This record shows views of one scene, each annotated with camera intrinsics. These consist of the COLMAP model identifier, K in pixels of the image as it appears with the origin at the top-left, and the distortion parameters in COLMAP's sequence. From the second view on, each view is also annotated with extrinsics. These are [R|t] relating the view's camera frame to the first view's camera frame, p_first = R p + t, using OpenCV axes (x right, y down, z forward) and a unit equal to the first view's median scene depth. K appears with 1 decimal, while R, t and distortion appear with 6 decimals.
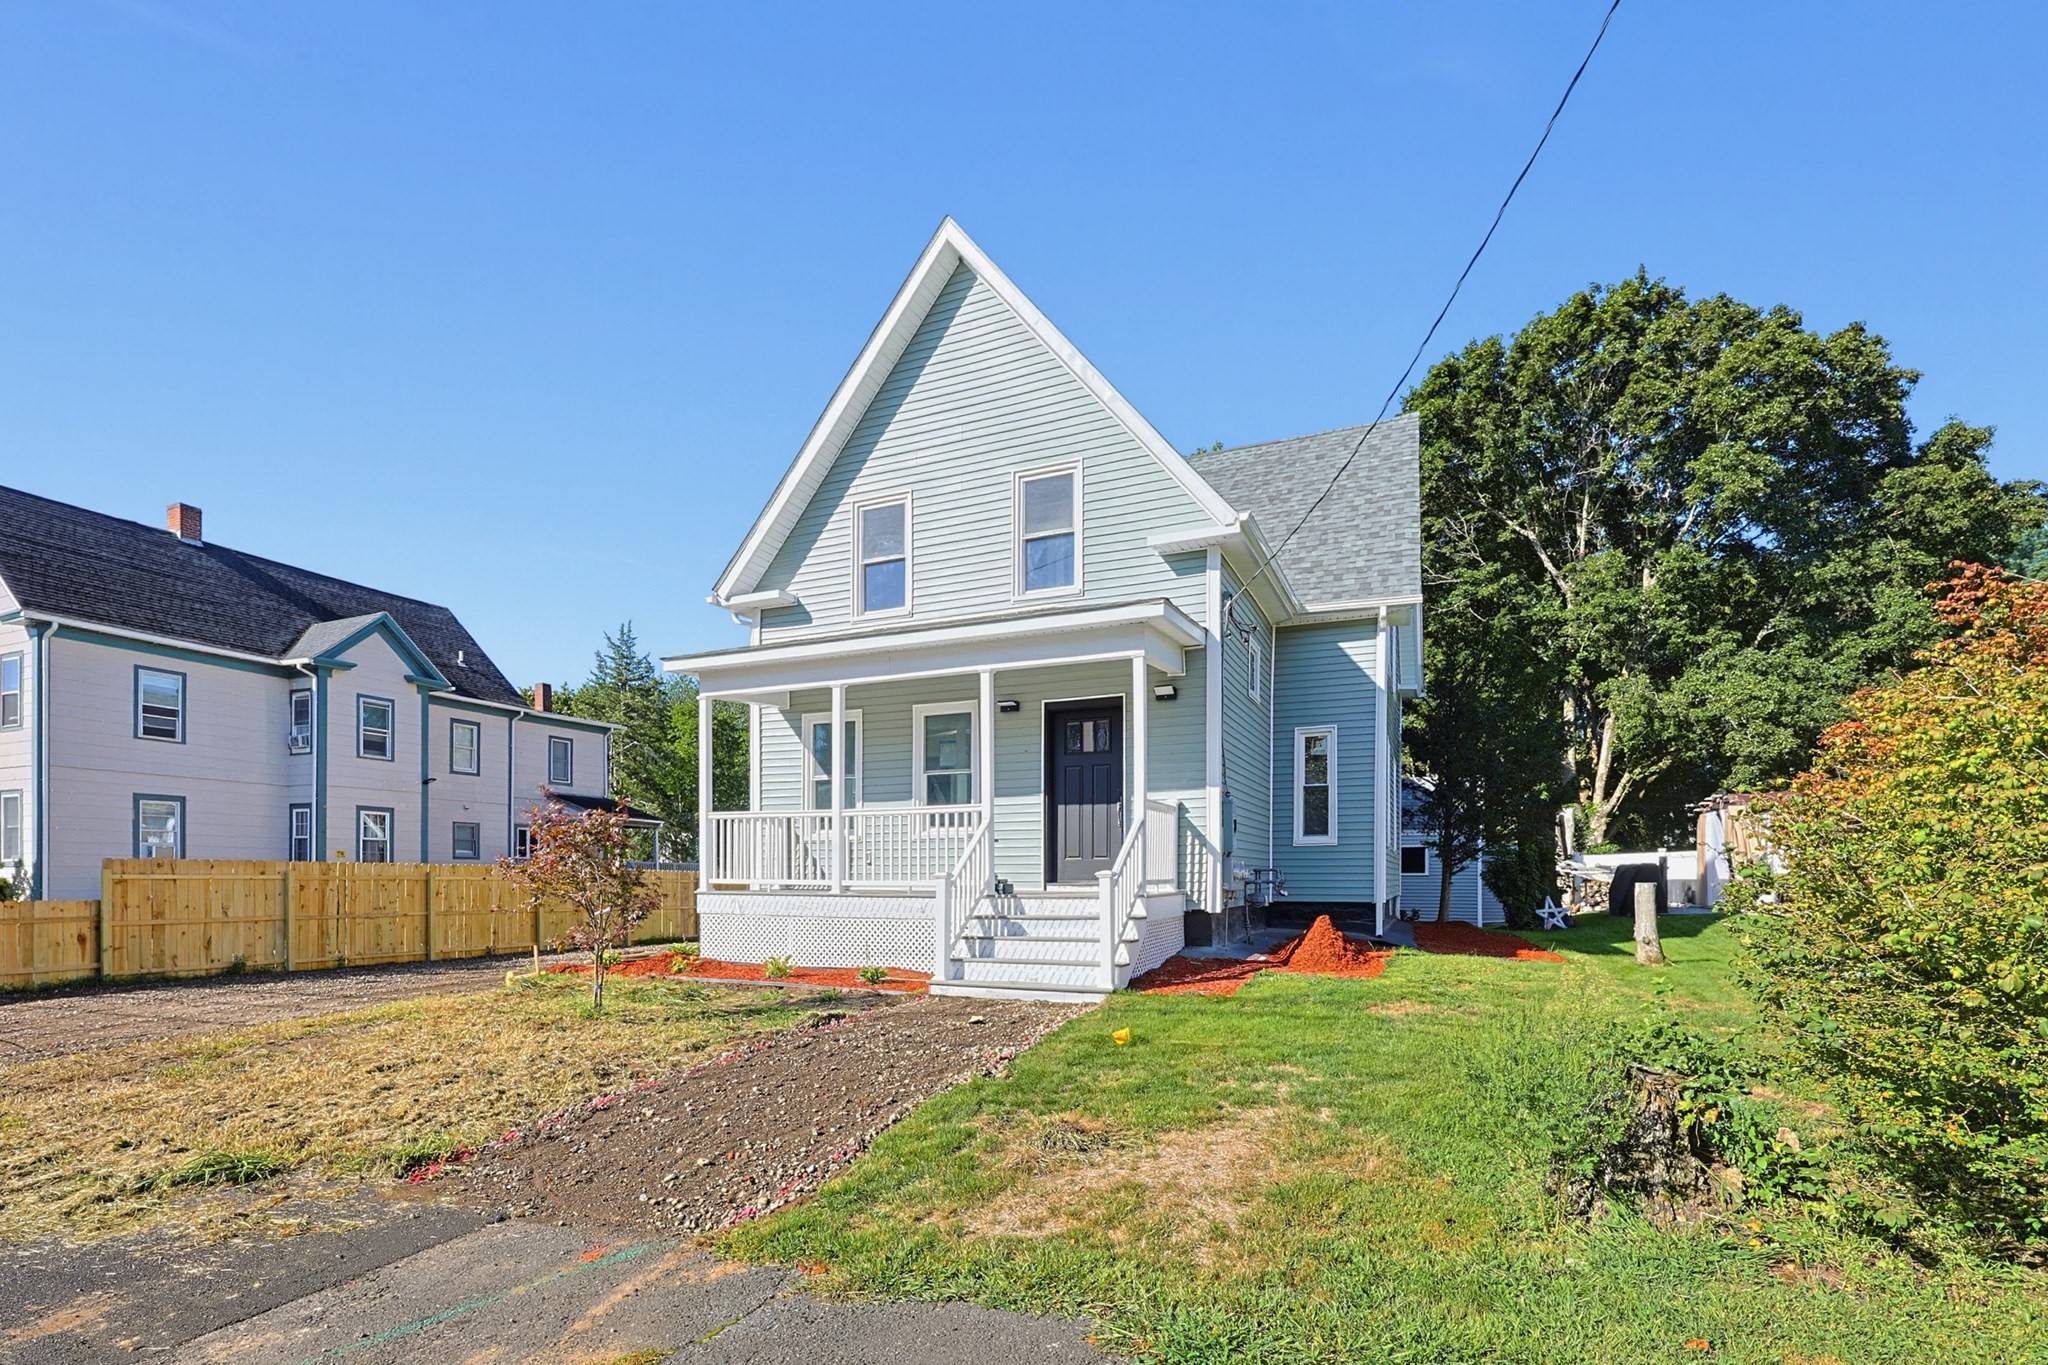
lens RADIAL K [[870.6, 0, 1039.2], [0, 870.6, 685.3], [0, 0, 1]] dist [-0.000693, -0.000080]
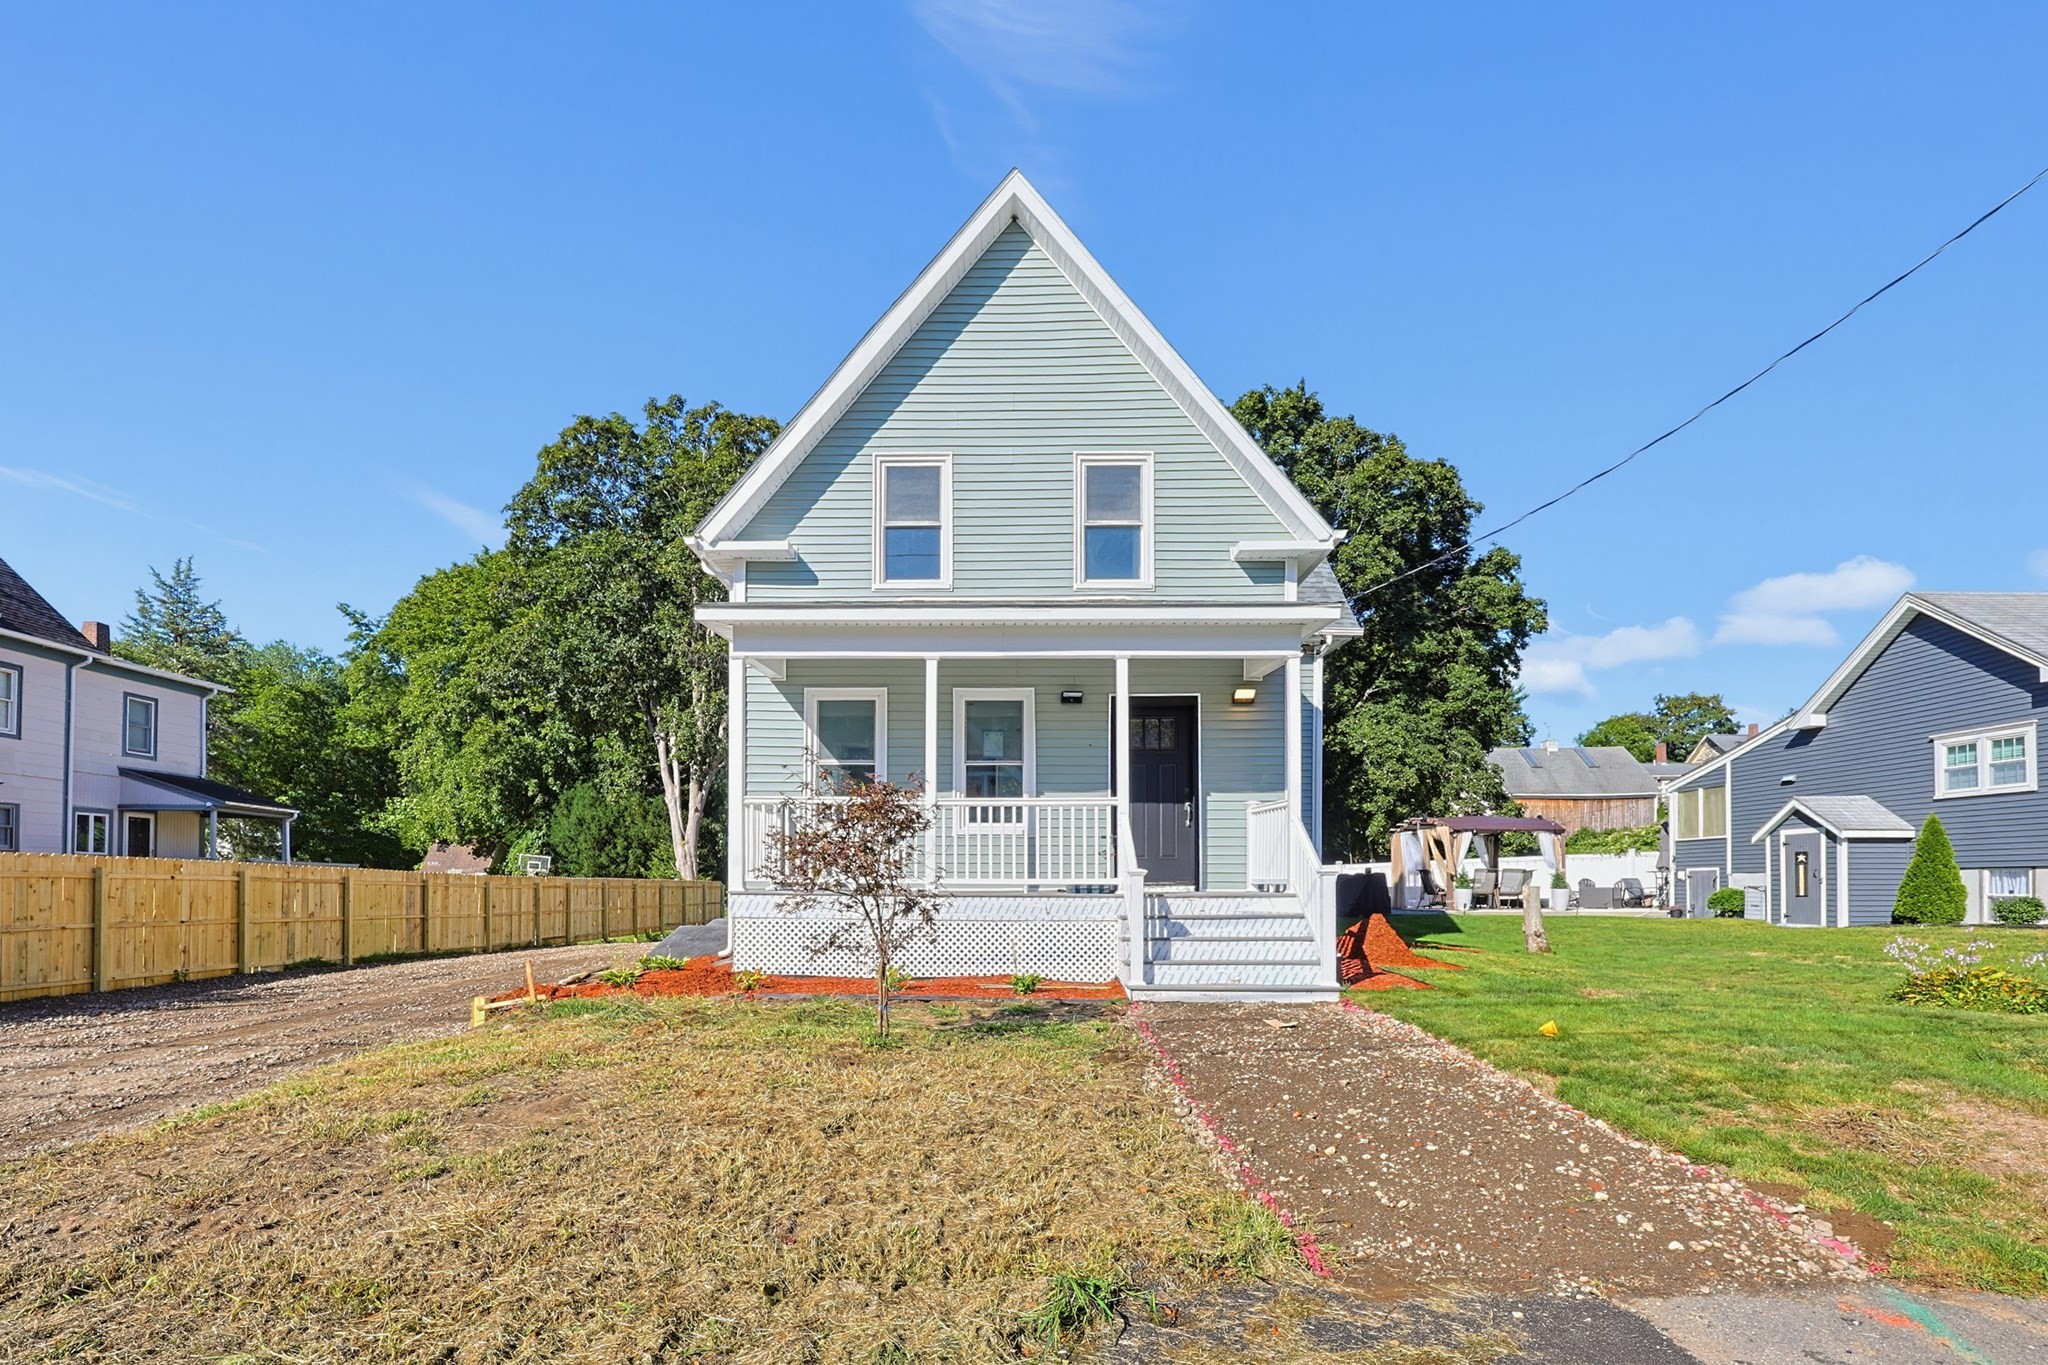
lens RADIAL K [[854.6, 0, 1024.1], [0, 854.6, 693.7], [0, 0, 1]] dist [0.001180, -0.000170]
pose [[0.934257, 0.082209, 0.346995, -0.358606], [-0.081057, 0.996549, -0.017859, 0.036230], [-0.347266, -0.011441, 0.937697, 0.124900]]
